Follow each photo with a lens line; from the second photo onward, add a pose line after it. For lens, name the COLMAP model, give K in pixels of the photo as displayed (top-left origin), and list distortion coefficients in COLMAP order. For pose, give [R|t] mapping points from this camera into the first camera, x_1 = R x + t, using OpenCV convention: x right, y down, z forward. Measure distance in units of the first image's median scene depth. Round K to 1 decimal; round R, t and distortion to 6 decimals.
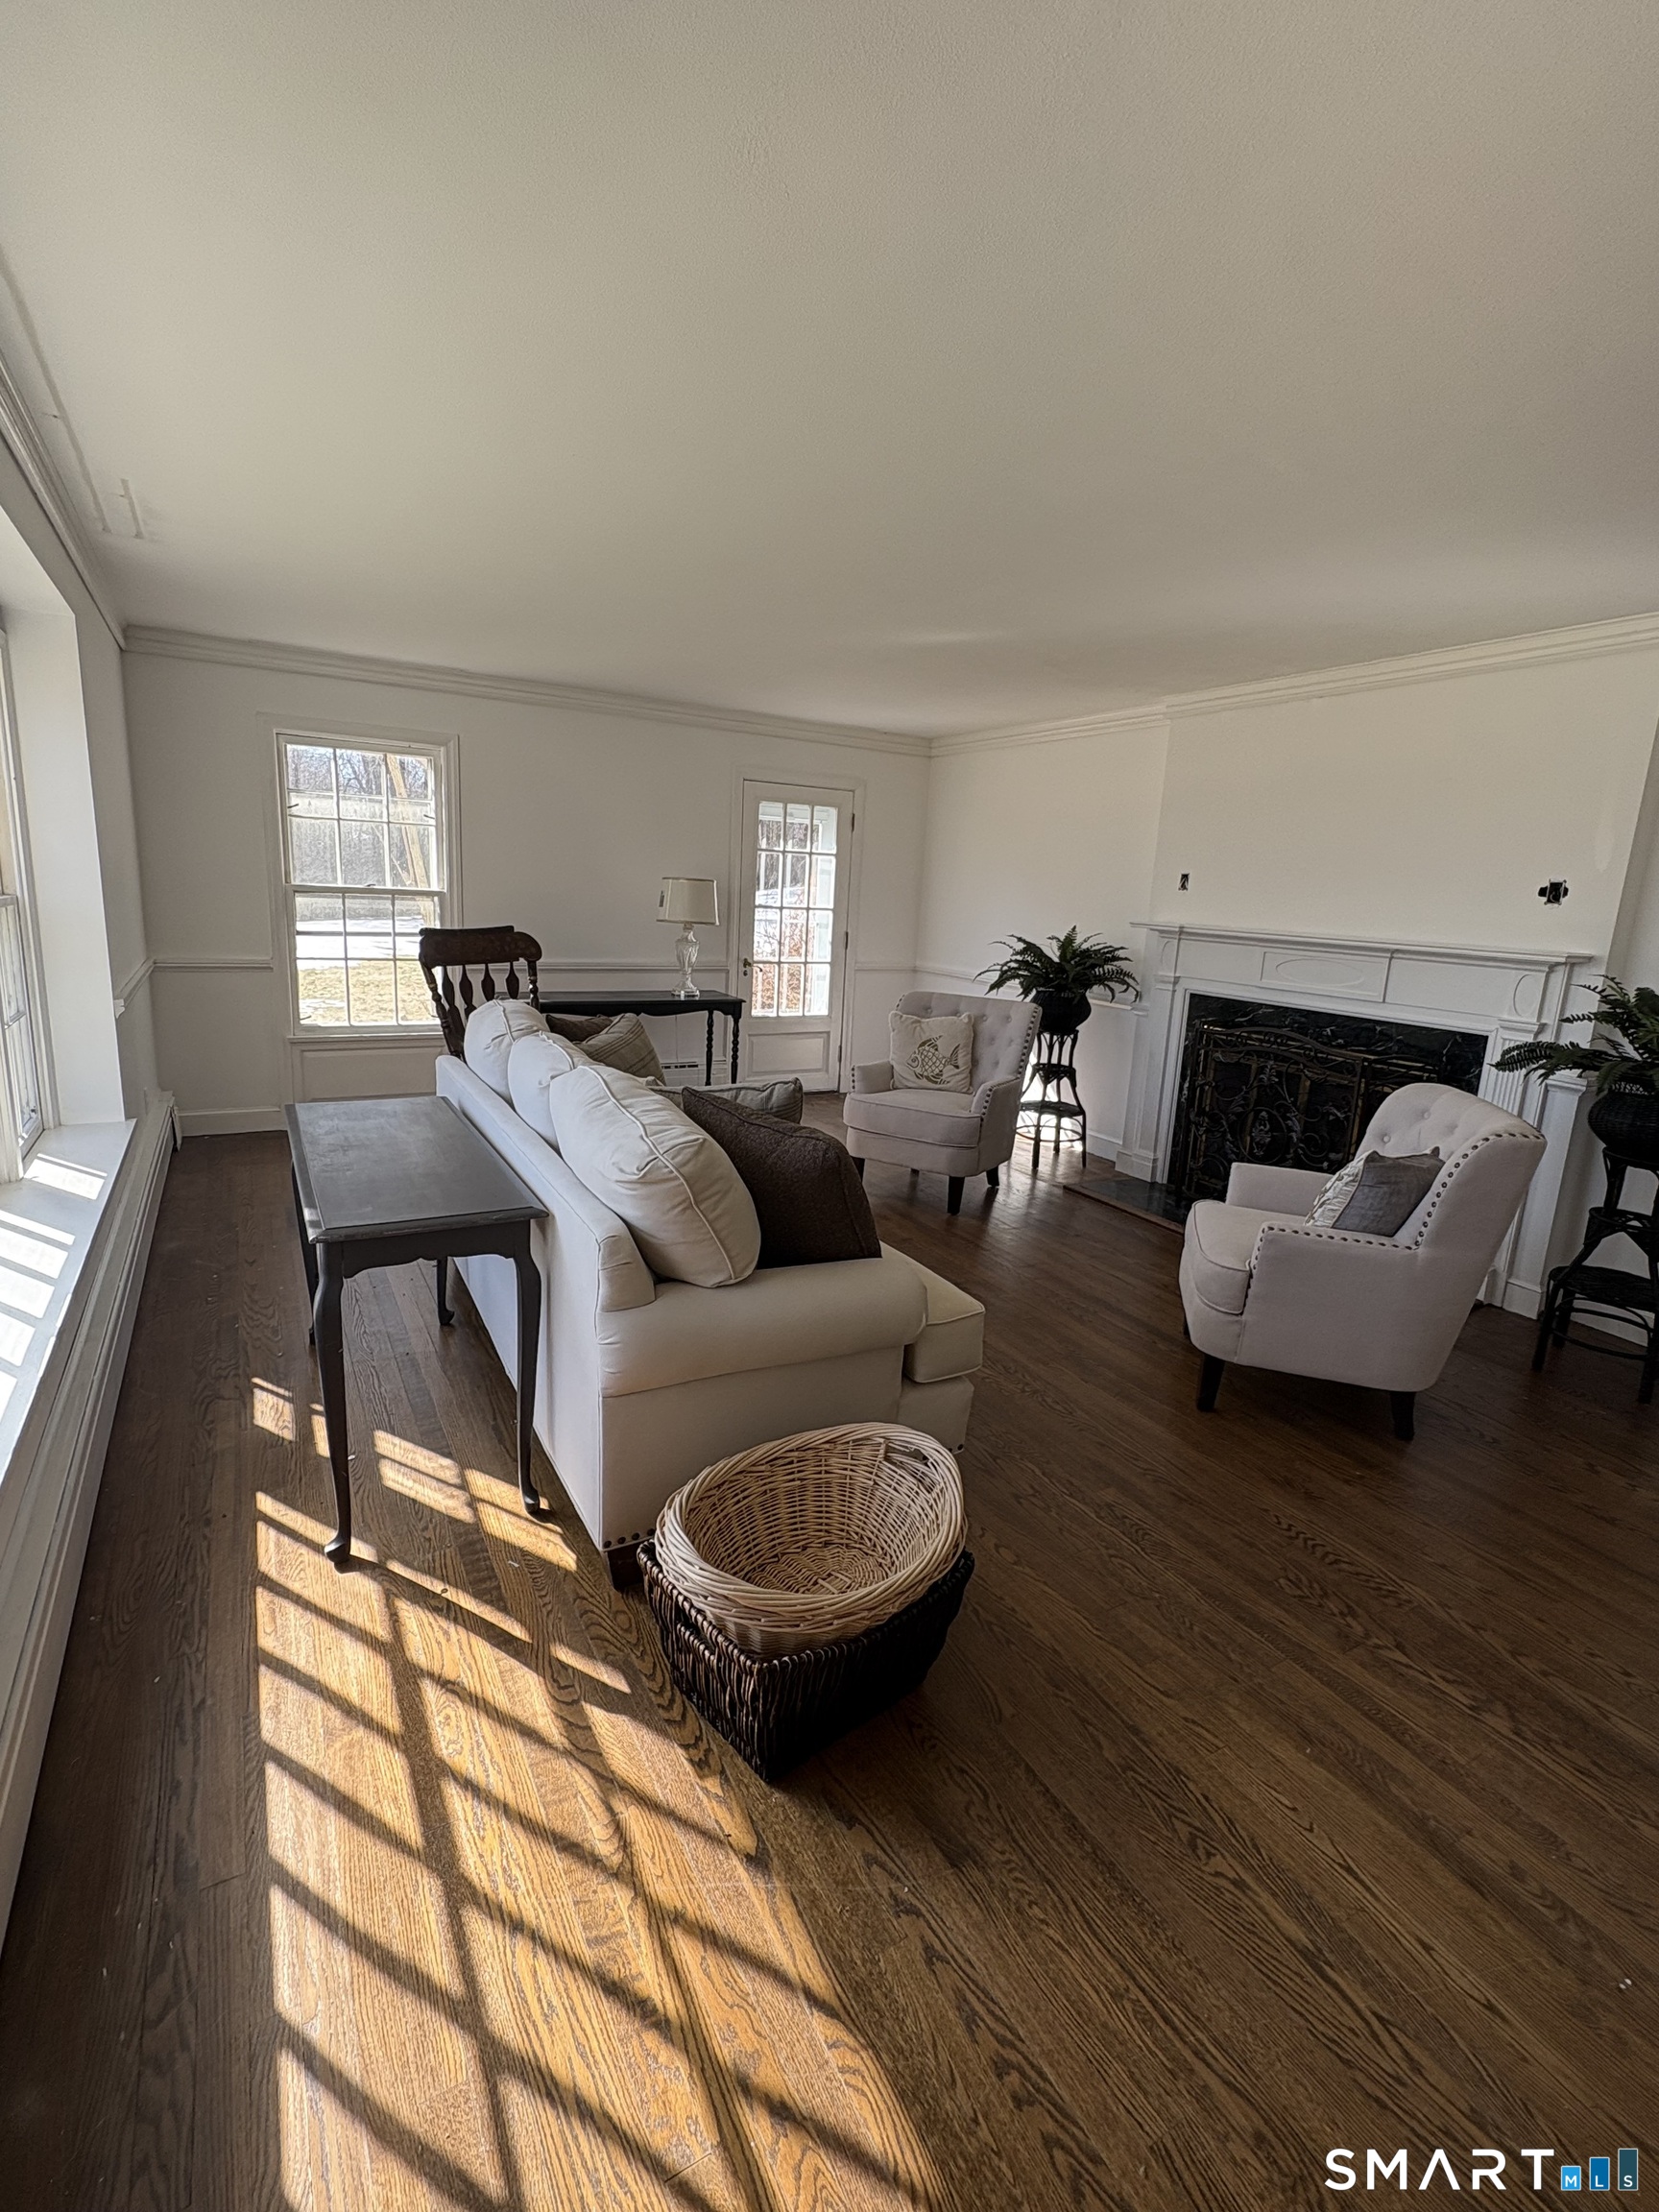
lens RADIAL K [[1014.5, 0, 829.5], [0, 1014.5, 1106.0], [0, 0, 1]] dist [-0.004005, -0.000091]
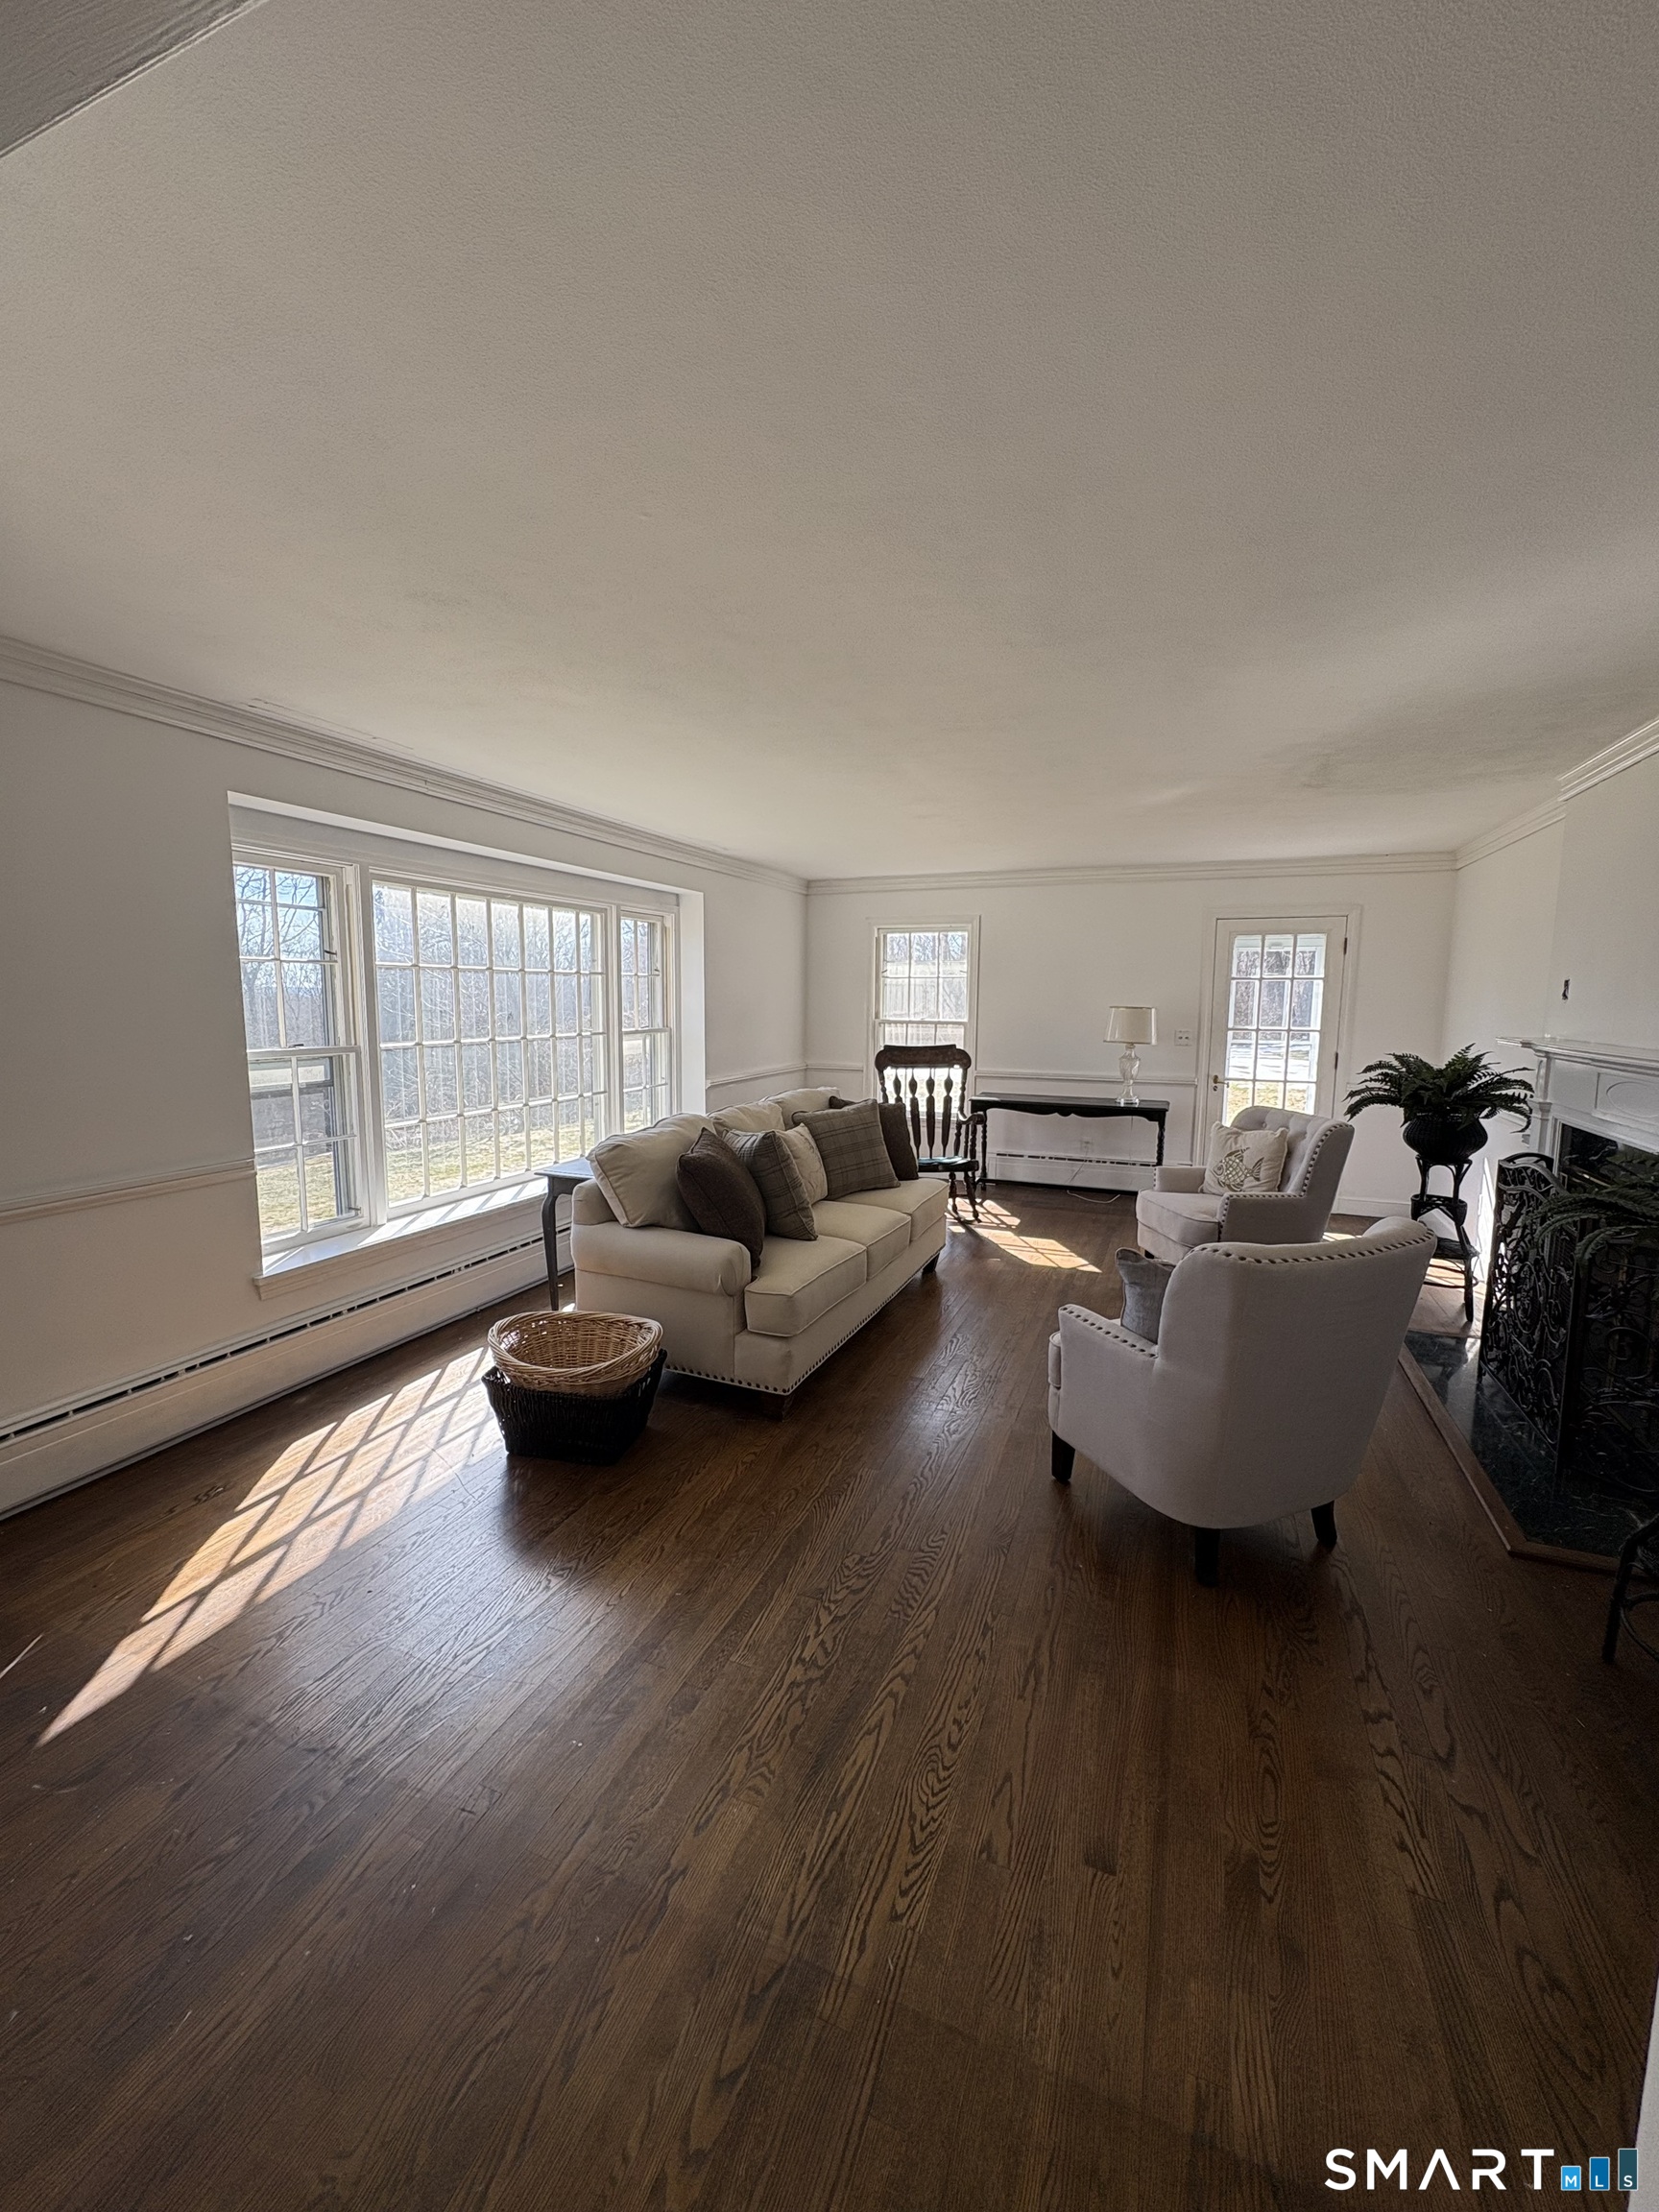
lens RADIAL K [[884.5, 0, 829.5], [0, 884.5, 1106.0], [0, 0, 1]] dist [-0.000282, 0.000305]
pose [[0.613684, 0.052297, -0.787818, 0.526490], [-0.144455, 0.988399, -0.046914, -0.006638], [0.776224, 0.142595, 0.614119, 0.100010]]
